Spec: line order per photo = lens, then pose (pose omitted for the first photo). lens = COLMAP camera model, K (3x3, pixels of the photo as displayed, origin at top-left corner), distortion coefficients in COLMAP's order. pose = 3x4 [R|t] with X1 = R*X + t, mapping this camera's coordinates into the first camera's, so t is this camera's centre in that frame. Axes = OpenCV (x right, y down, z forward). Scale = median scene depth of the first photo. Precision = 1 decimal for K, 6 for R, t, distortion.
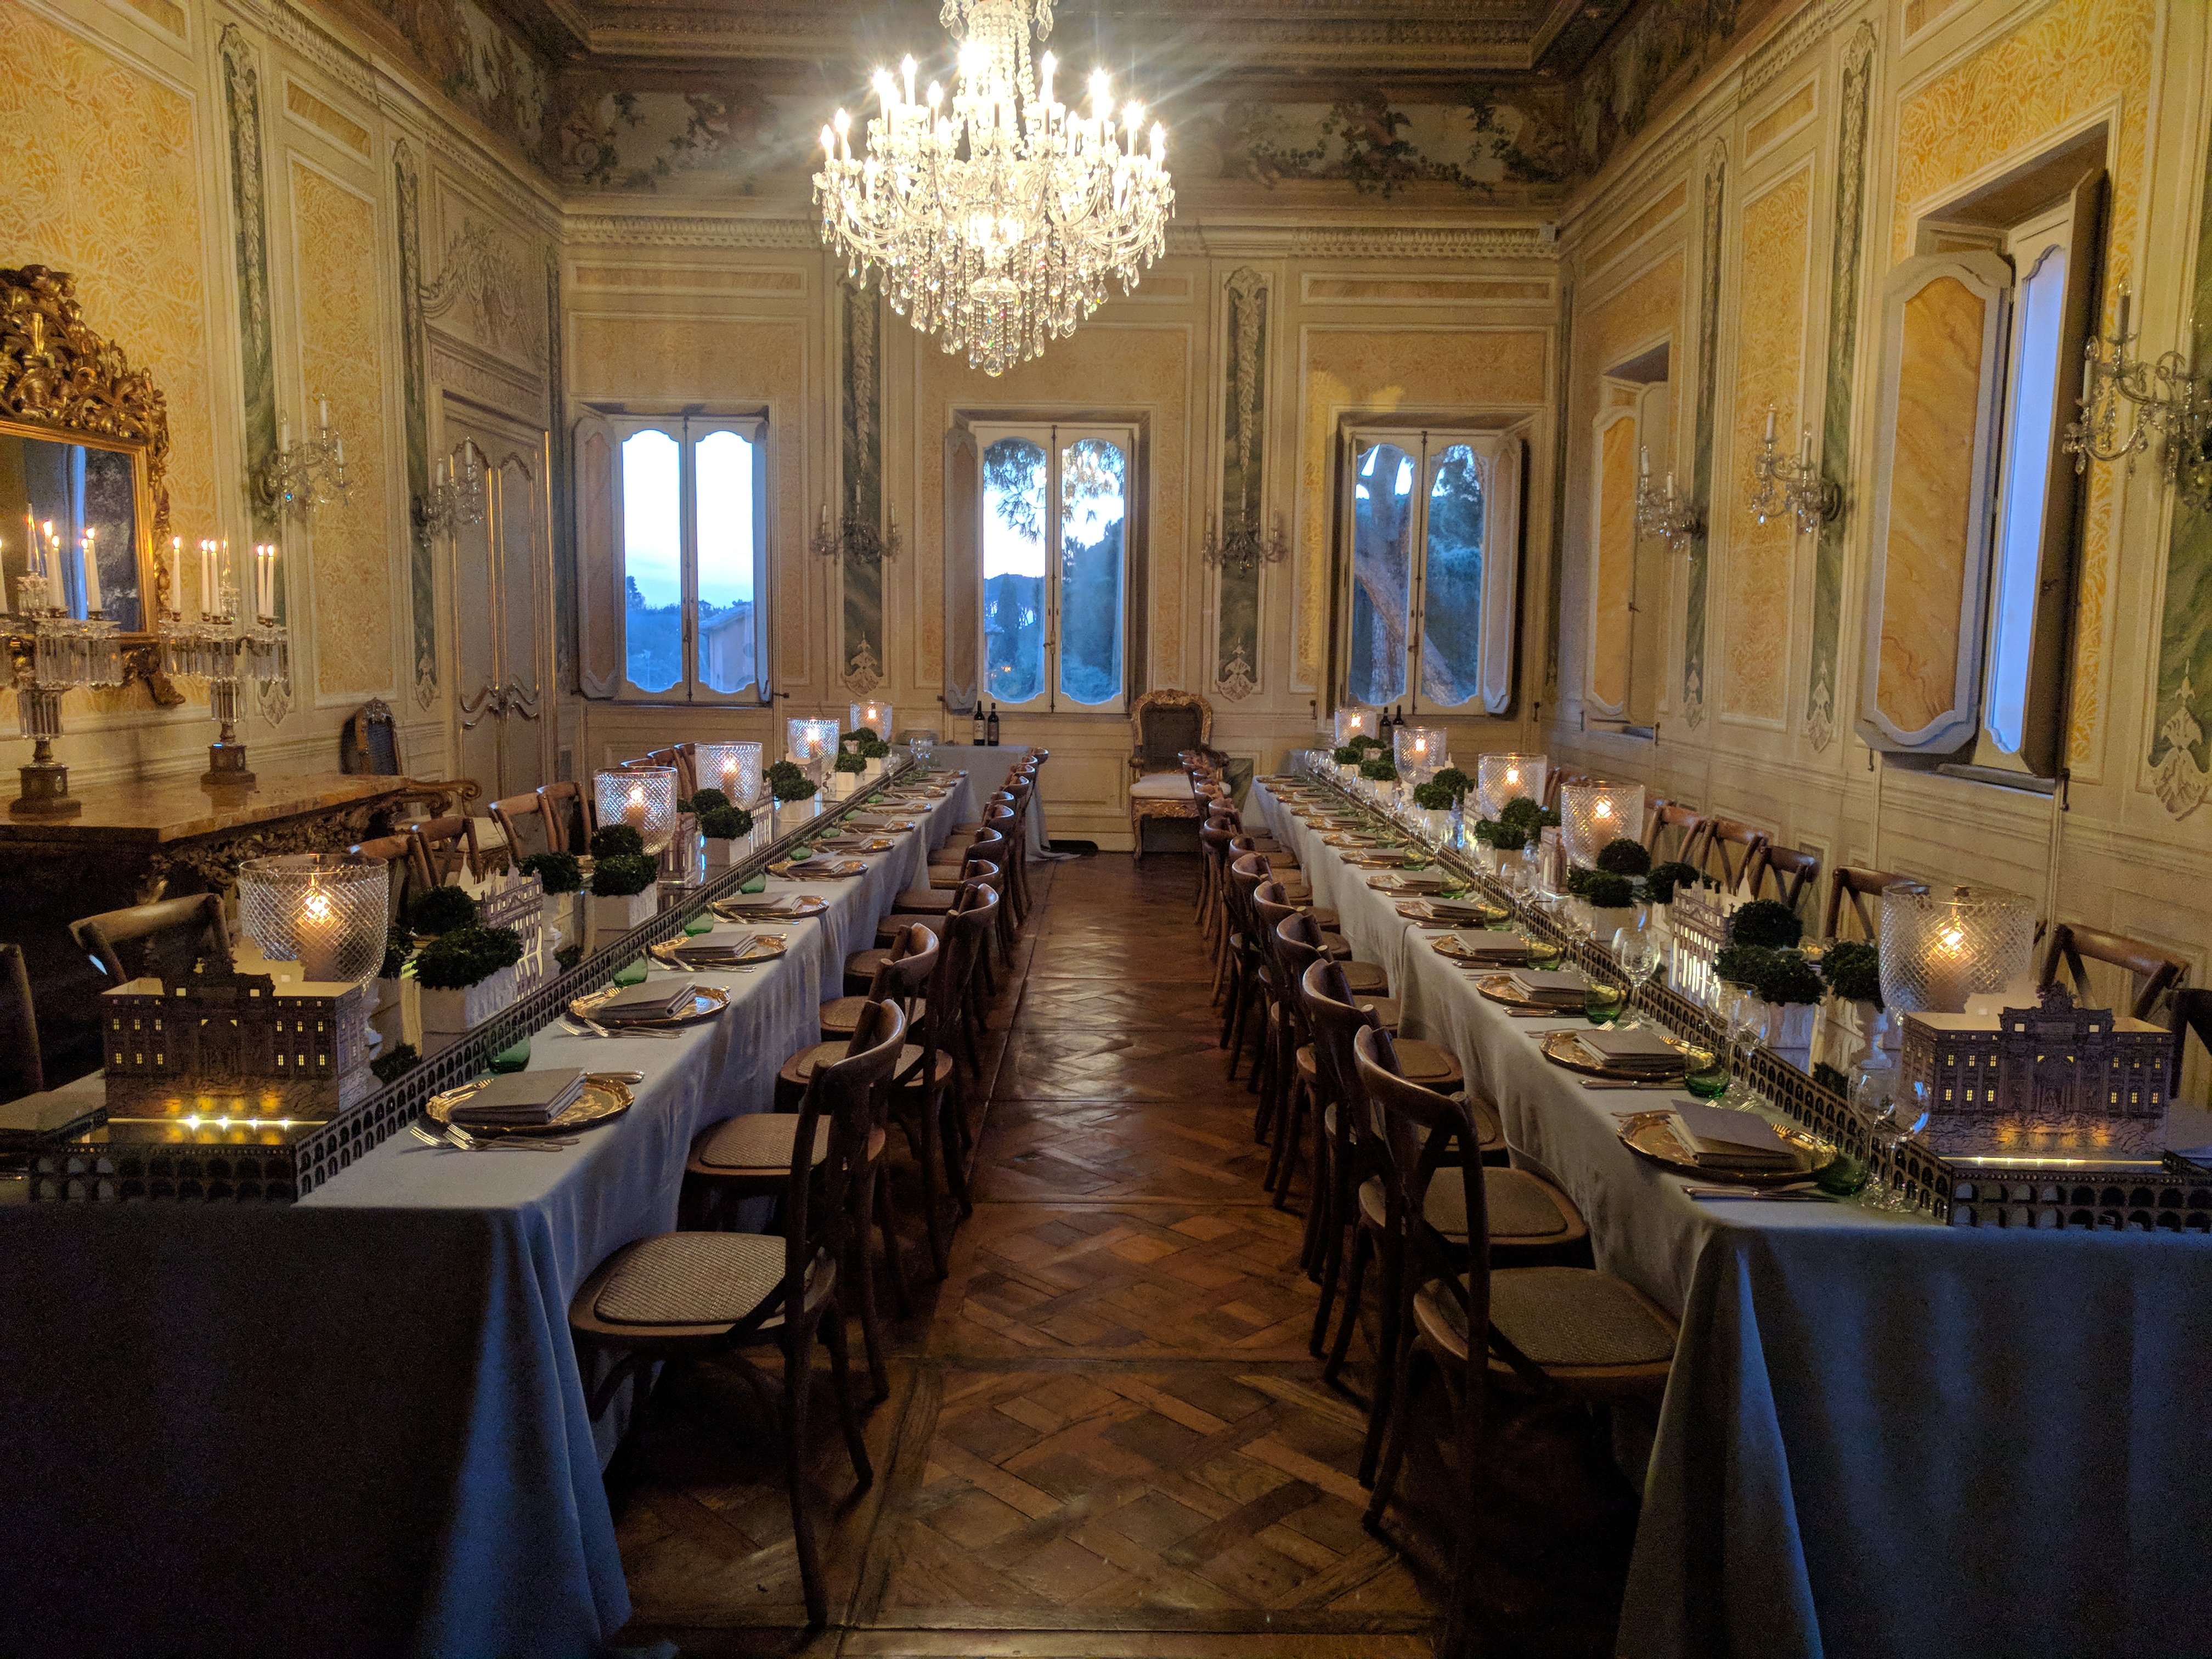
lens RADIAL K [[1685.6, 0, 1110.9], [0, 1685.6, 839.0], [0, 0, 1]] dist [0.011437, 0.005020]
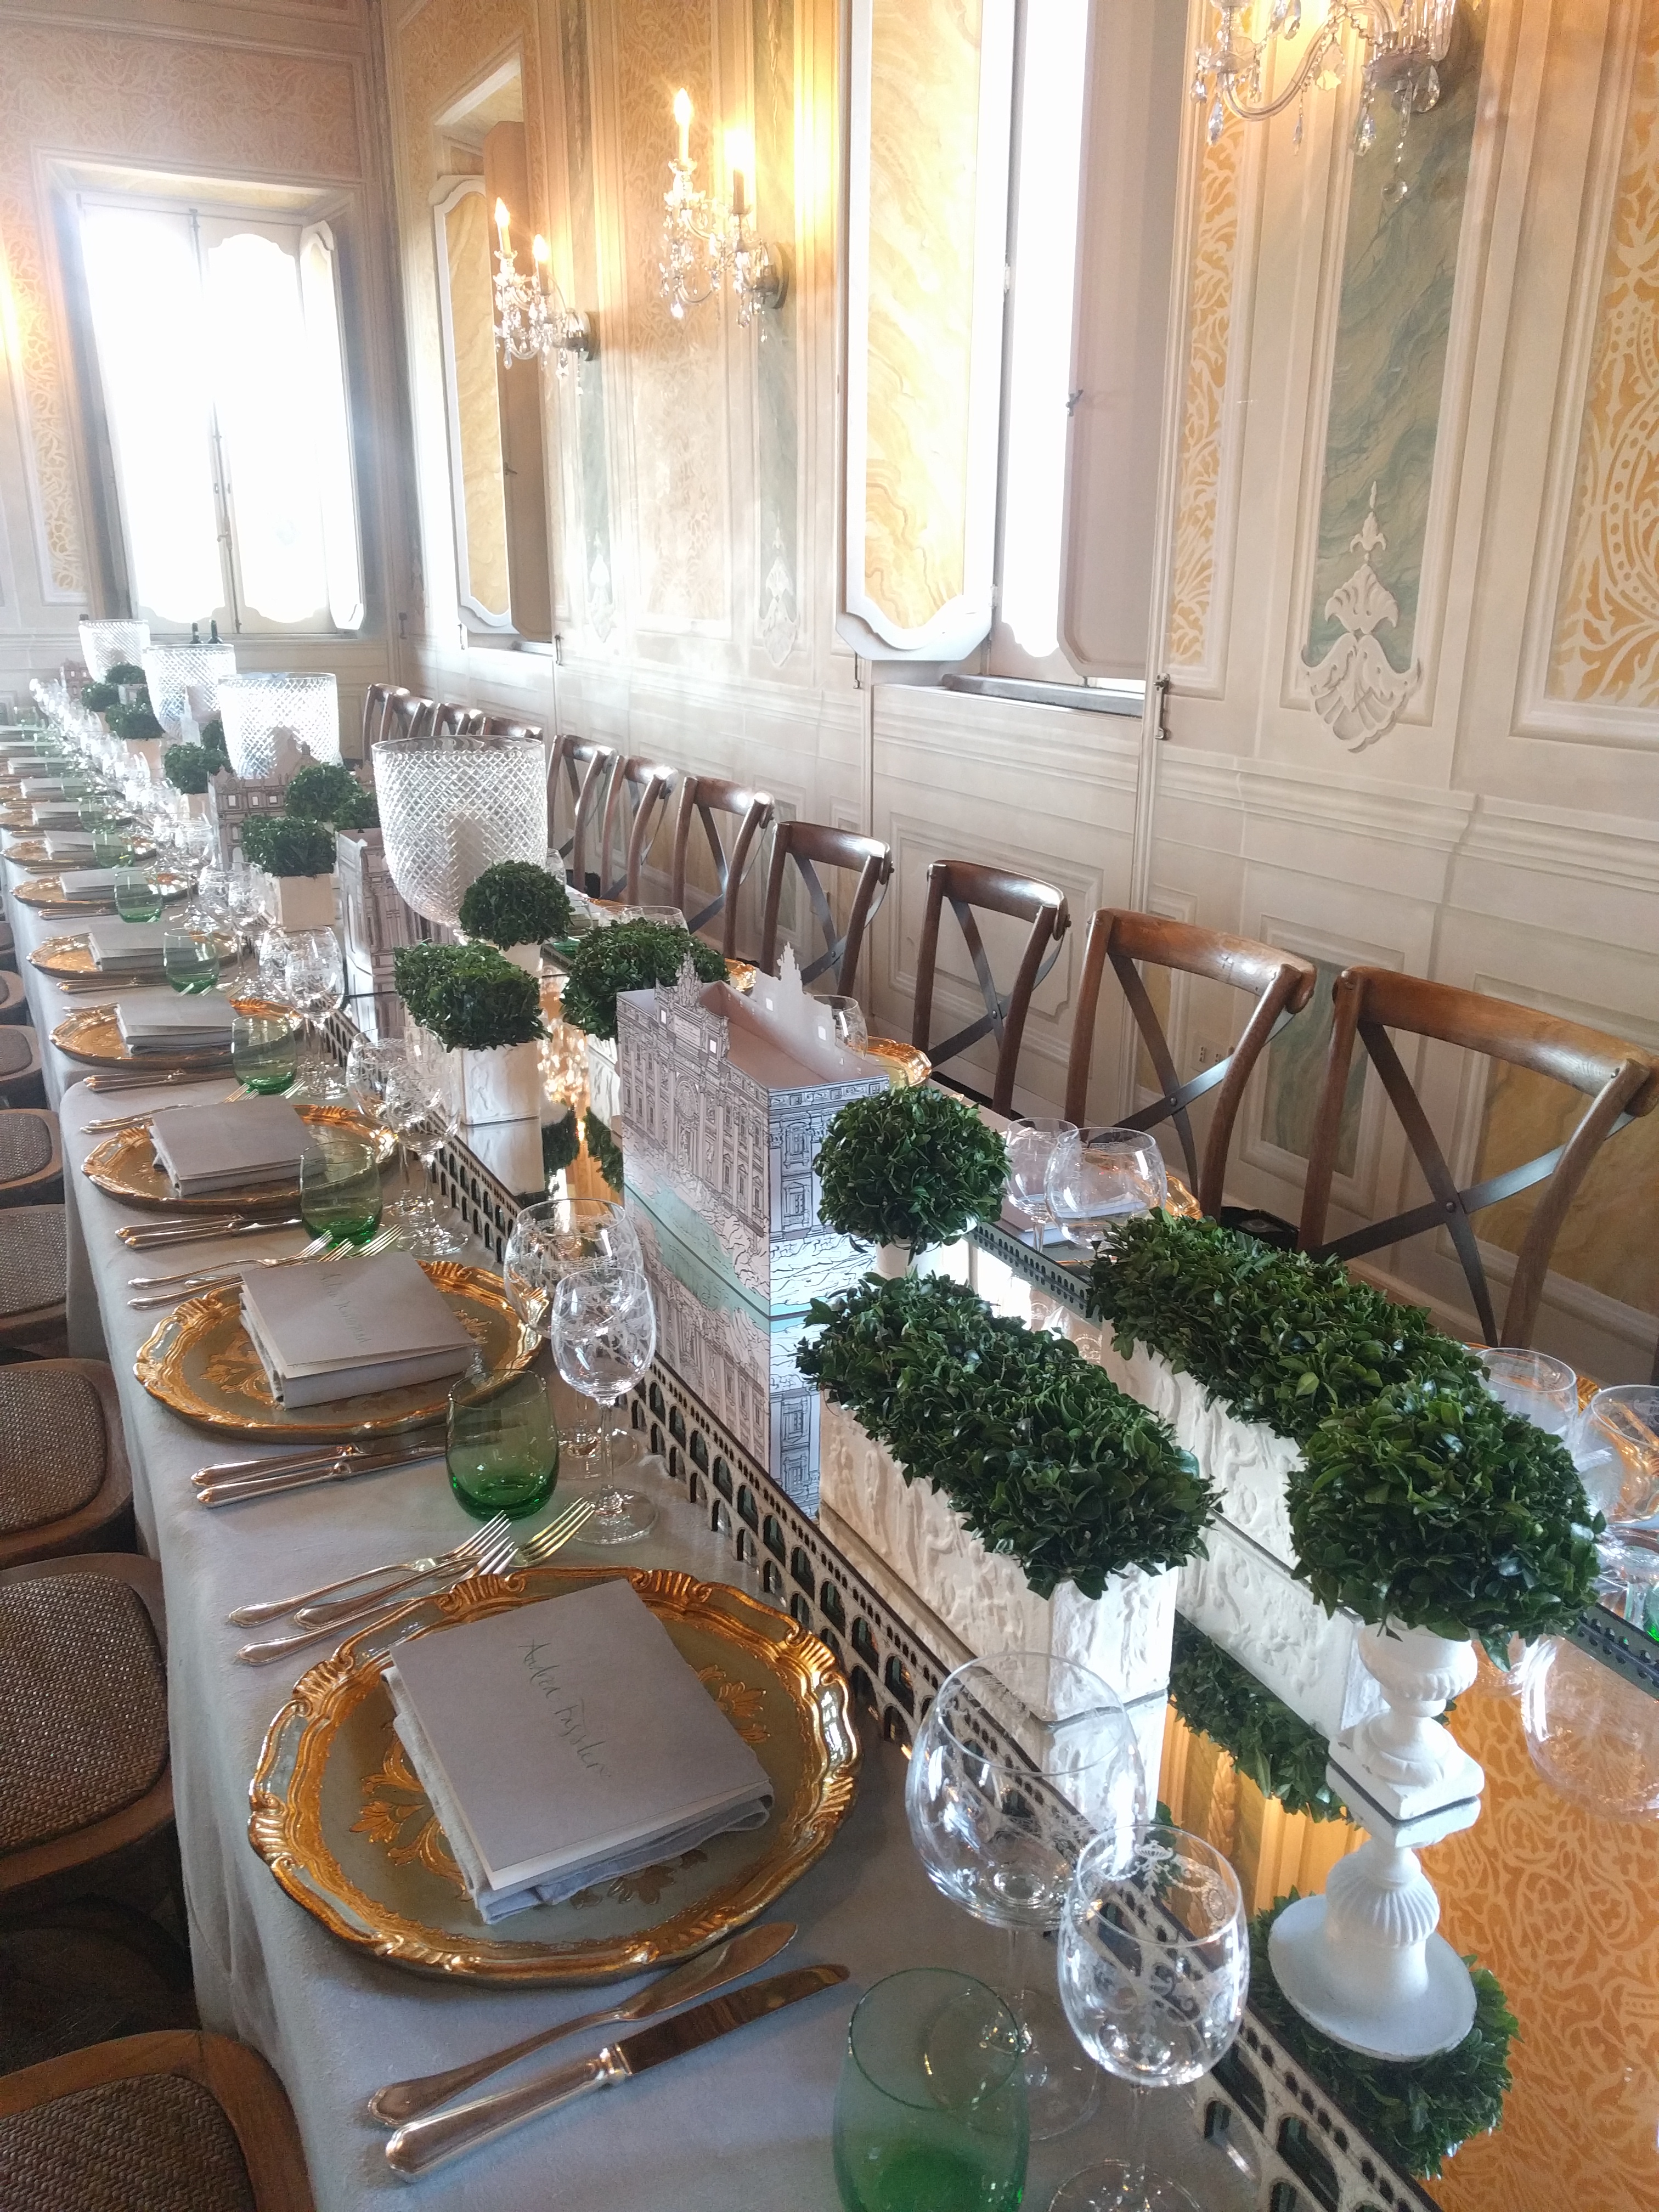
lens RADIAL K [[1574.7, 0, 840.9], [0, 1574.7, 1107.0], [0, 0, 1]] dist [-0.002221, 0.001896]
pose [[0.885223, -0.148202, 0.440927, 0.175521], [0.054153, 0.974277, 0.218749, -0.020400], [-0.462004, -0.169764, 0.870478, 0.542417]]
